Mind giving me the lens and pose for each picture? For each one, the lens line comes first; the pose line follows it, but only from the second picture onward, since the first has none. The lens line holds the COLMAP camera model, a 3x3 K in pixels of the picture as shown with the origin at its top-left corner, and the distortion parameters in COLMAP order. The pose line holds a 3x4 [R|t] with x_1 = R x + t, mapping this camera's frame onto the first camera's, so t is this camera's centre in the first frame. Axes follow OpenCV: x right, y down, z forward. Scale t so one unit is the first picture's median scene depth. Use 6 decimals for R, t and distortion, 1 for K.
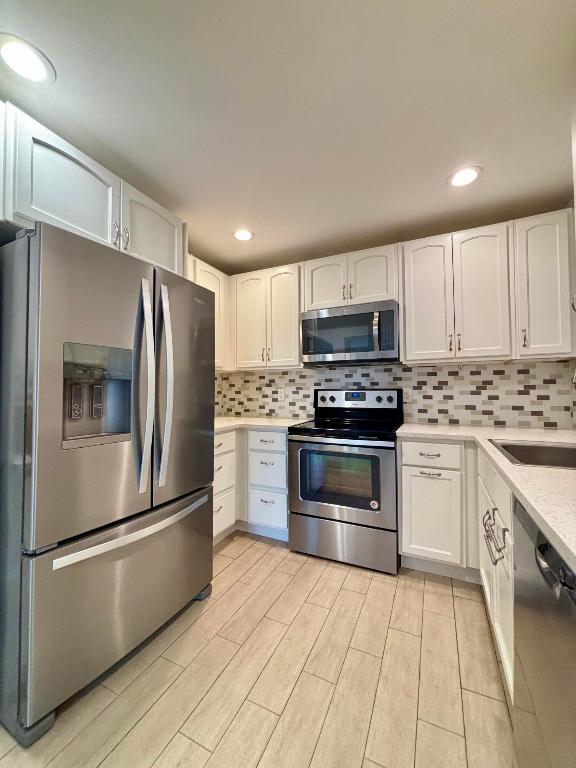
lens RADIAL K [[310.7, 0, 291.3], [0, 310.7, 380.6], [0, 0, 1]] dist [0.003367, 0.001728]
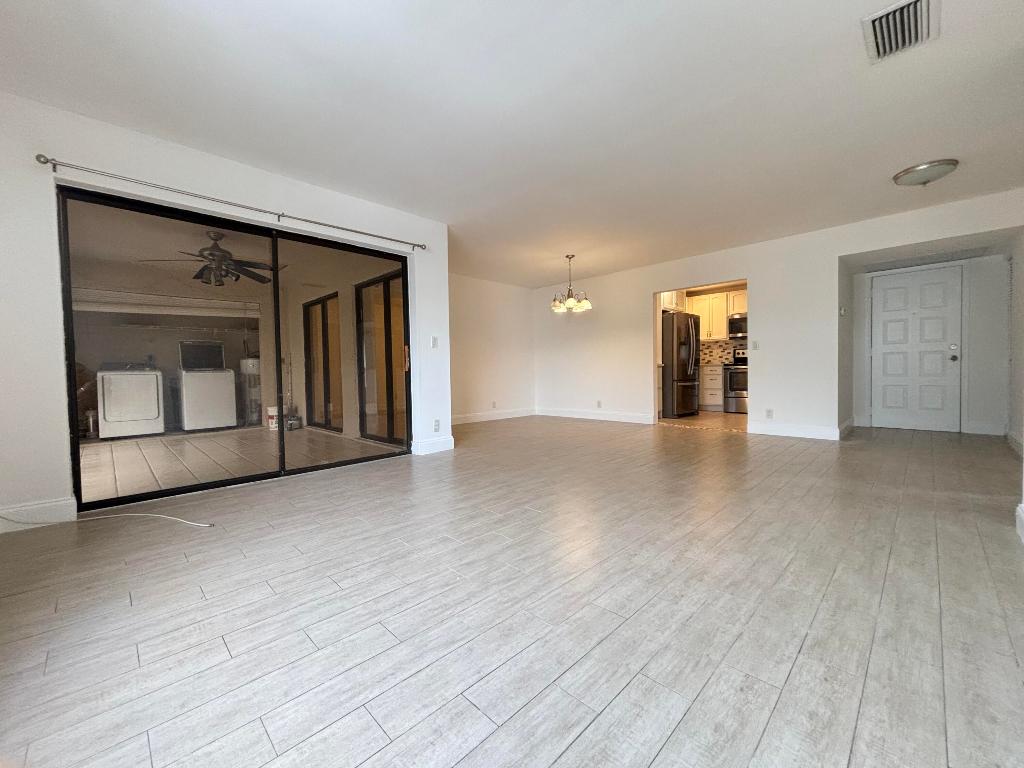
lens RADIAL K [[414.2, 0, 511.3], [0, 414.2, 384.1], [0, 0, 1]] dist [0.003367, 0.001728]
pose [[0.942757, 0.002765, -0.333469, -0.487501], [0.017430, 0.998190, 0.057552, 0.088287], [0.333025, -0.060070, 0.941003, -2.606636]]
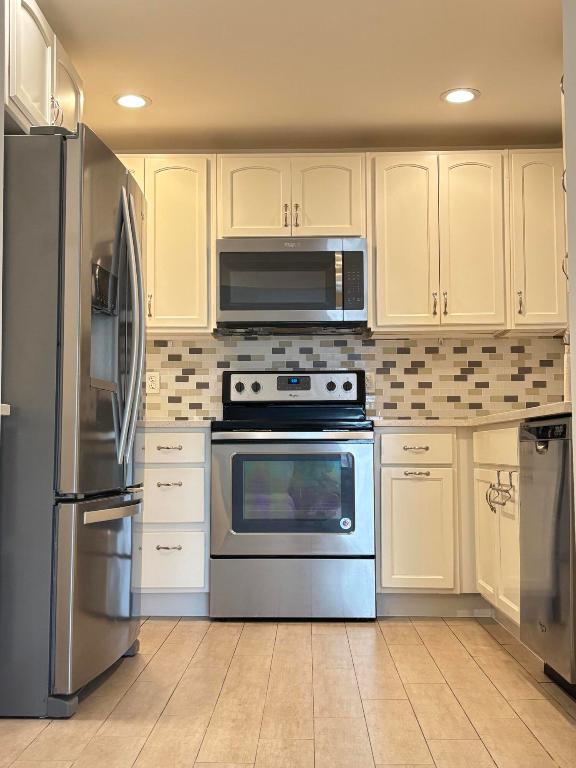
lens RADIAL K [[955.7, 0, 286.0], [0, 955.7, 383.2], [0, 0, 1]] dist [0.203155, 0.000000]
pose [[0.911944, 0.030595, 0.409173, -0.634571], [-0.011392, 0.998720, -0.049287, 0.157651], [-0.410157, 0.040286, 0.911125, -0.790549]]
